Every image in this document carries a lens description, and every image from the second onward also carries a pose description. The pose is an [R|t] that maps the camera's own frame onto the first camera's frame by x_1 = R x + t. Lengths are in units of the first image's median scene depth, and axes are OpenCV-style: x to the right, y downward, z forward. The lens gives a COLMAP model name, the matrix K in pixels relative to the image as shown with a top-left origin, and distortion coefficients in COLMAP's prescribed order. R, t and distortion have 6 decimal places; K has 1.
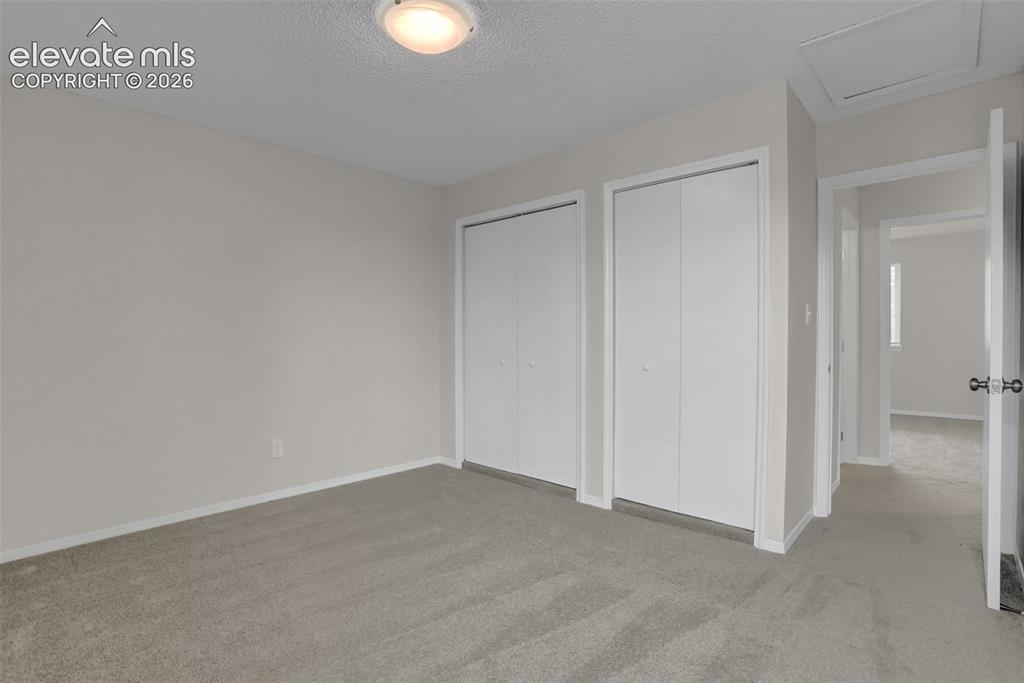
lens RADIAL K [[500.7, 0, 512.0], [0, 500.7, 341.5], [0, 0, 1]] dist [-0.066877, 0.025363]
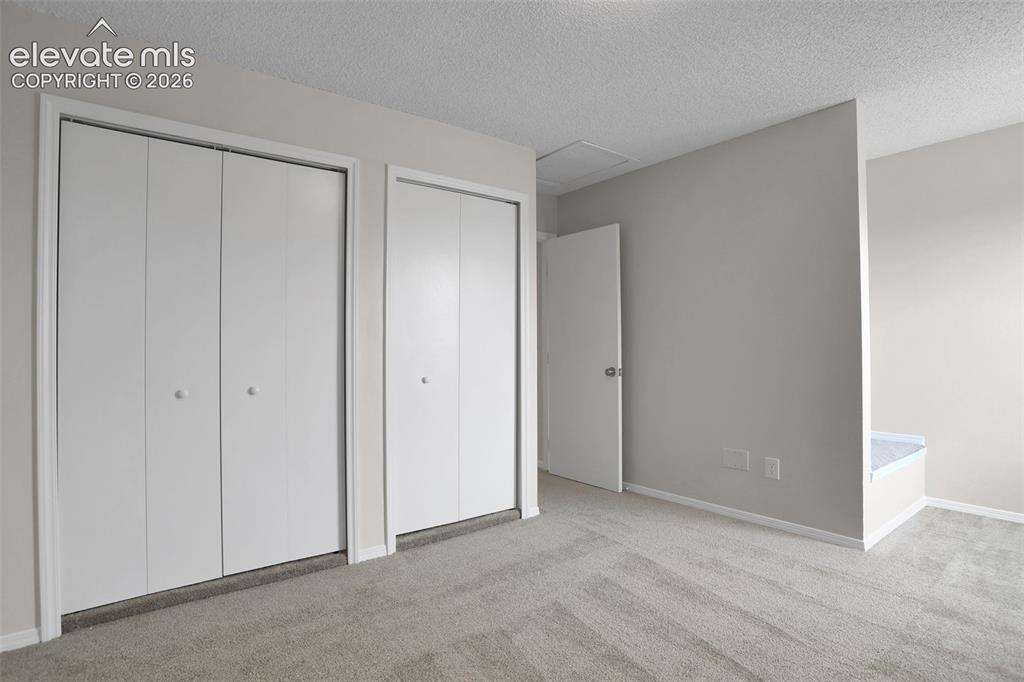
lens RADIAL K [[500.7, 0, 512.0], [0, 500.7, 341.0], [0, 0, 1]] dist [-0.066877, 0.025363]
pose [[0.186911, -0.003291, 0.982371, -0.605883], [0.007748, 0.999968, 0.001876, -0.021845], [-0.982346, 0.007261, 0.186931, 0.660900]]
